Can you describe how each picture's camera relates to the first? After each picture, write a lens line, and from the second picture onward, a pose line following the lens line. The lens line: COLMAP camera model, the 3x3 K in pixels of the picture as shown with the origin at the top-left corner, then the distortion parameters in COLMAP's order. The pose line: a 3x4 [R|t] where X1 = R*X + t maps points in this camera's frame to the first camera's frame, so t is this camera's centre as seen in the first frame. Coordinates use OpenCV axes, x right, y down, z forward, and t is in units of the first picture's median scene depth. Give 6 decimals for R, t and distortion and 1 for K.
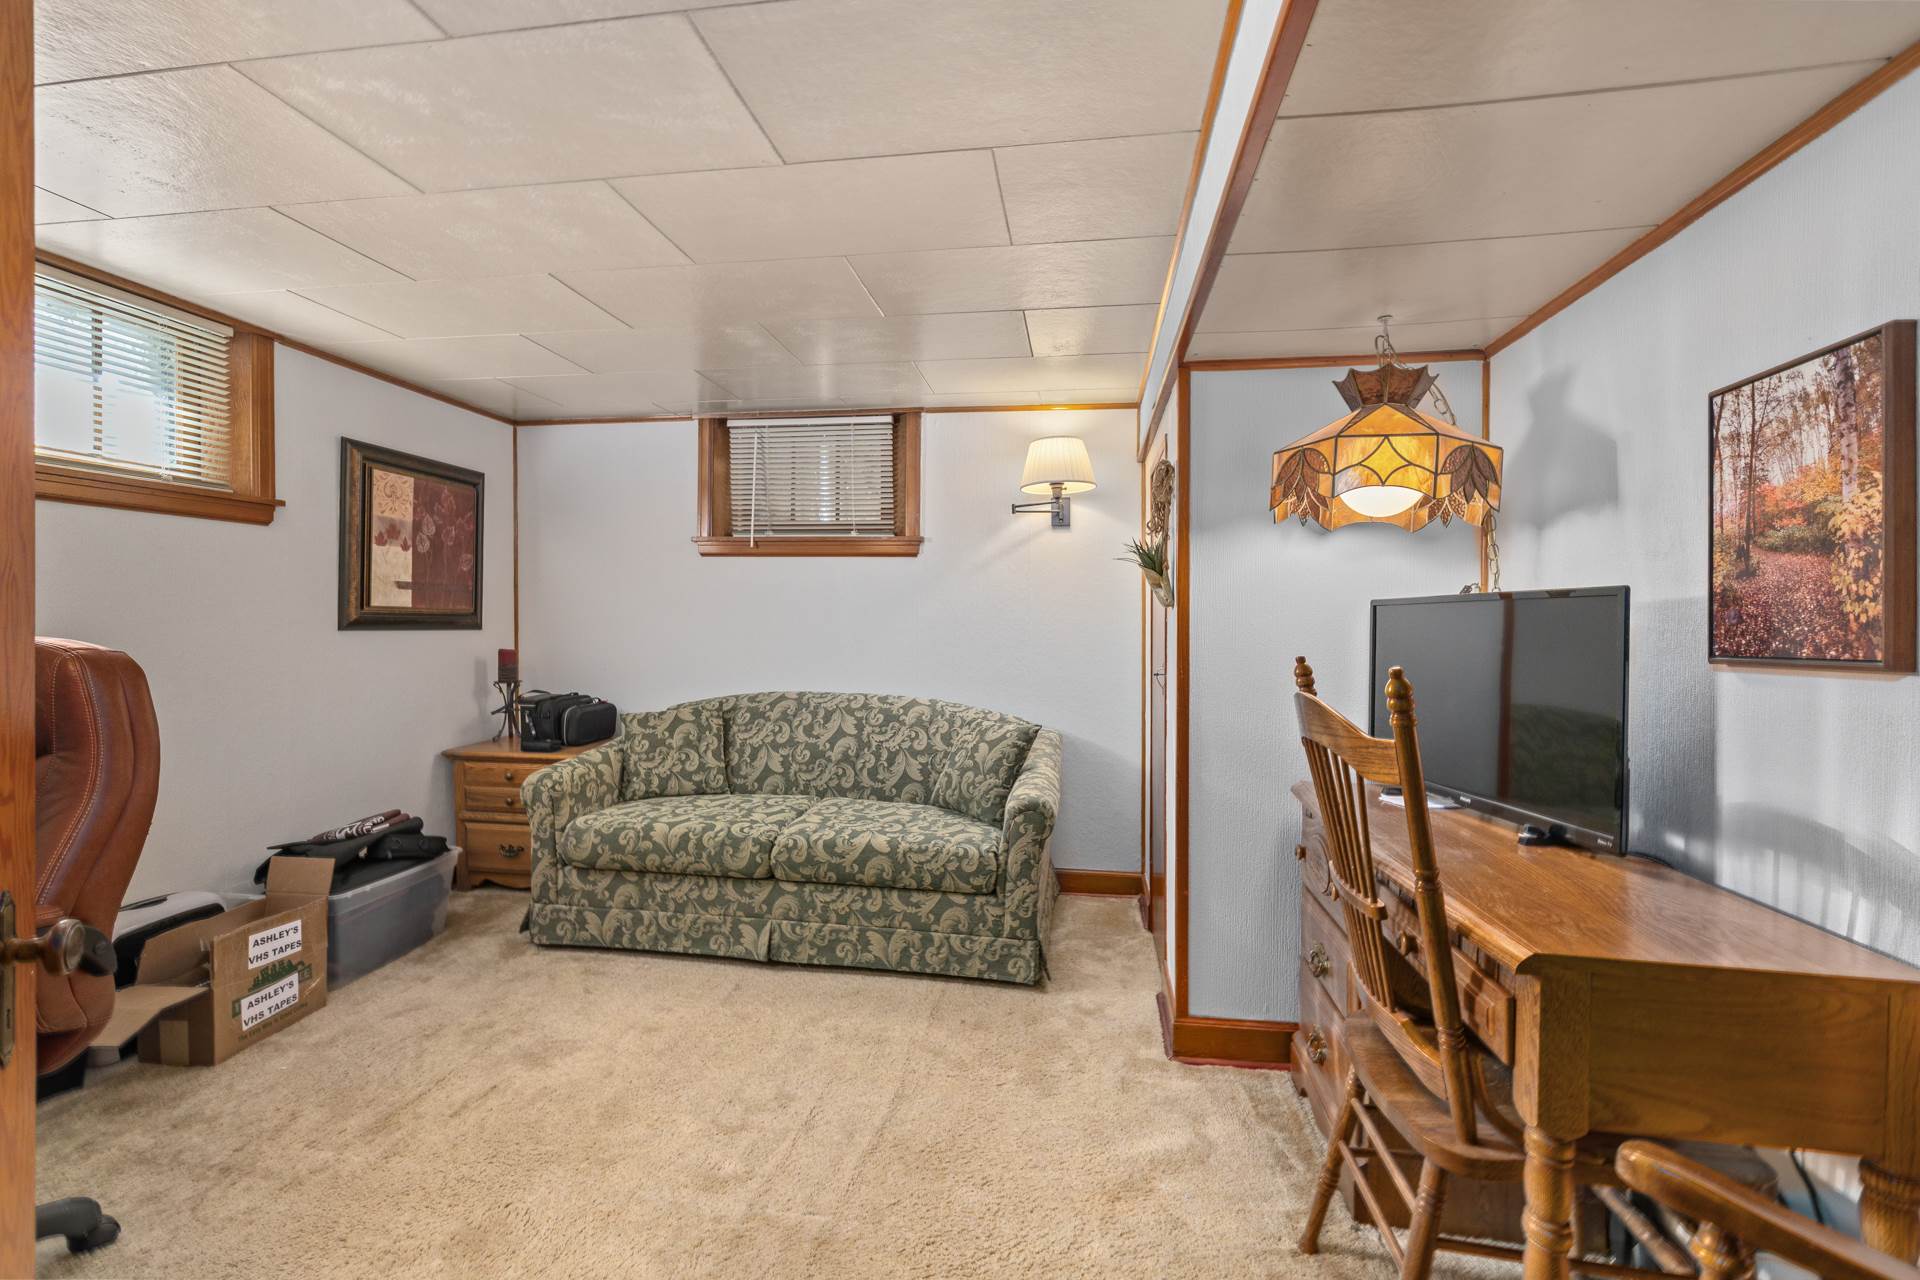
lens RADIAL K [[815.8, 0, 959.4], [0, 815.8, 630.2], [0, 0, 1]] dist [0.004219, 0.000007]
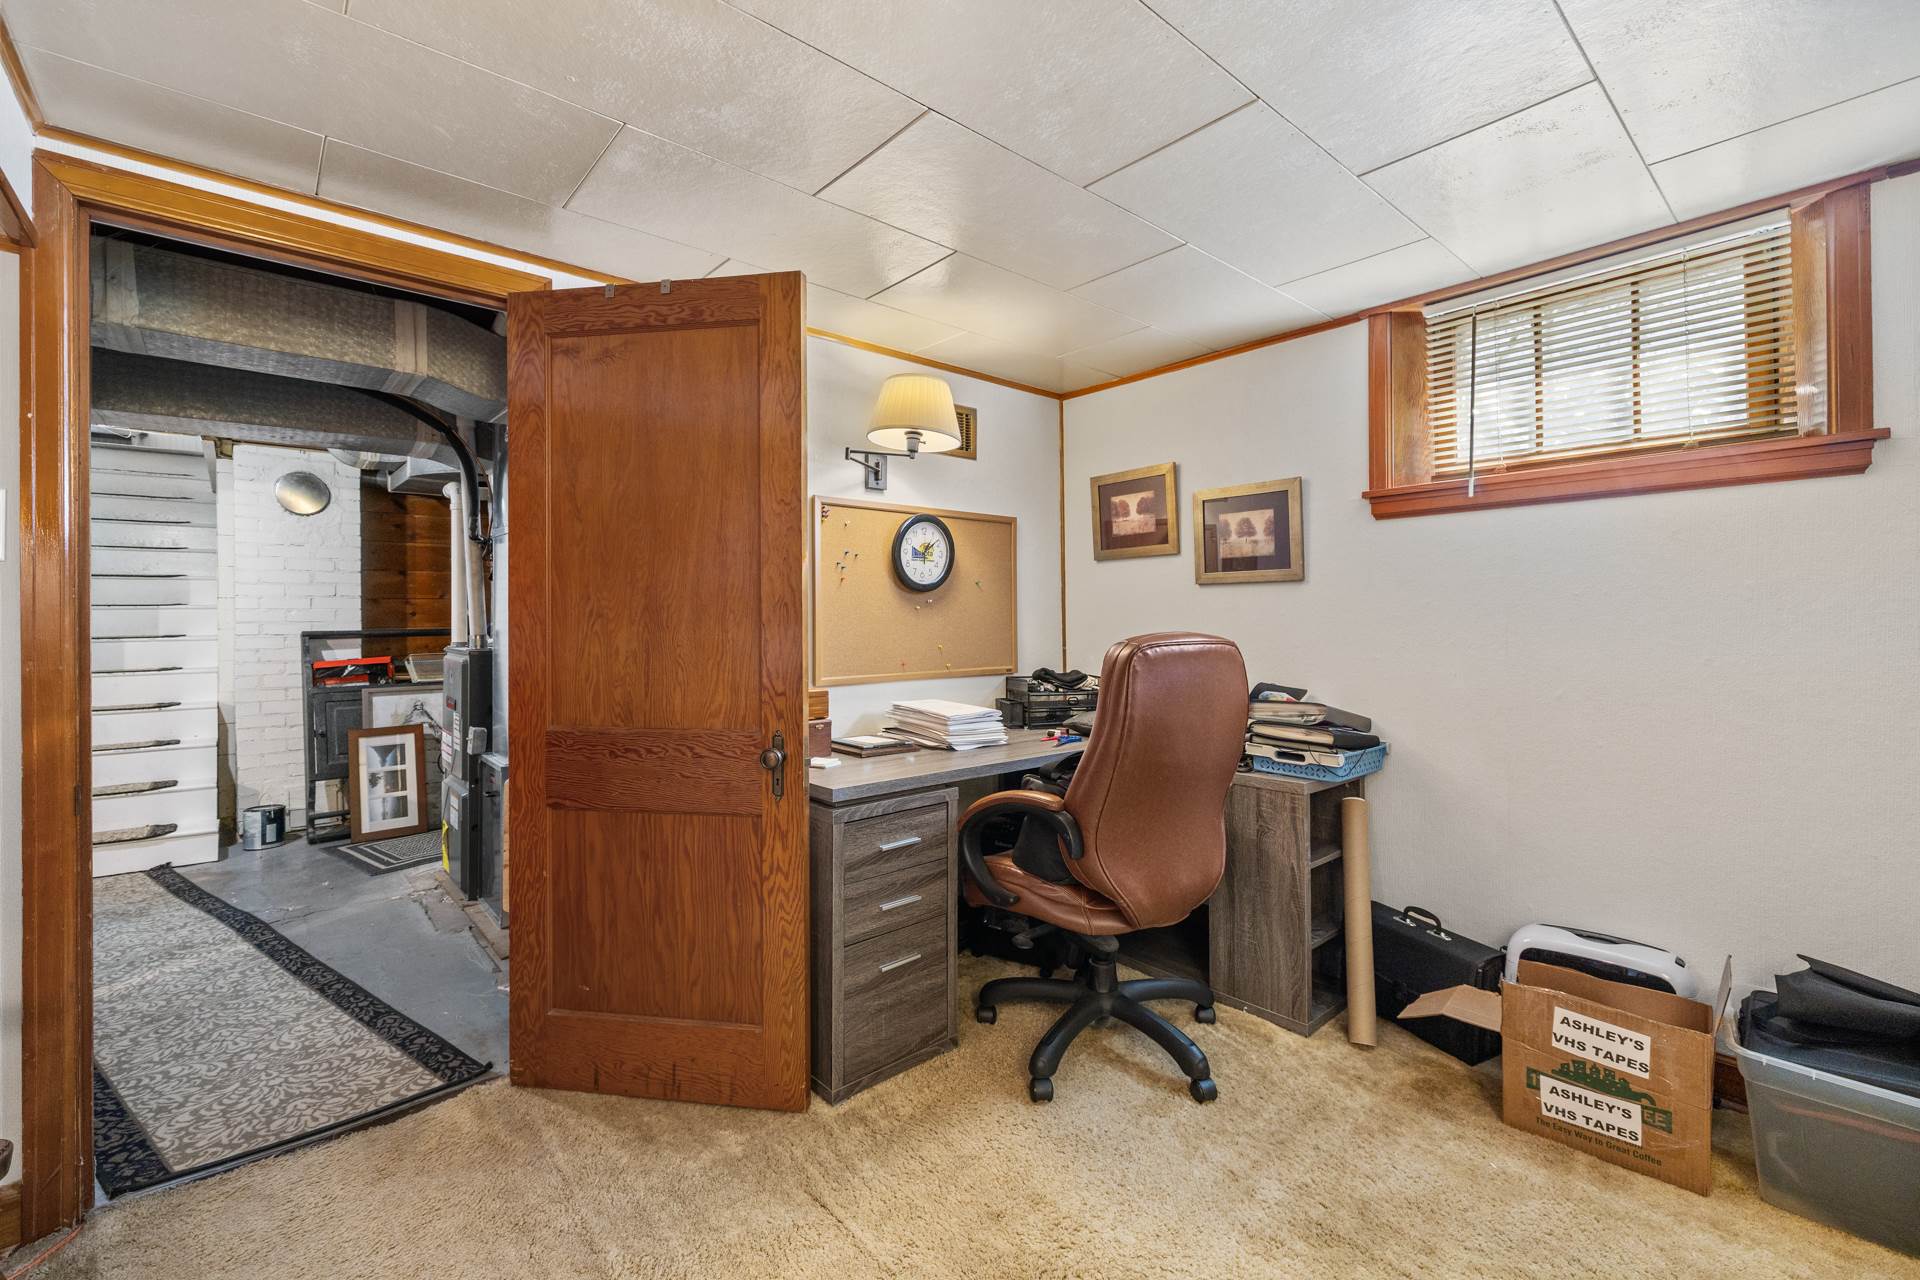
lens RADIAL K [[815.8, 0, 959.4], [0, 815.8, 627.8], [0, 0, 1]] dist [0.004219, 0.000007]
pose [[-0.634196, 0.001106, -0.773171, 0.138514], [-0.004647, 0.999975, 0.005243, -0.006035], [0.773158, 0.006918, -0.634176, 1.026777]]
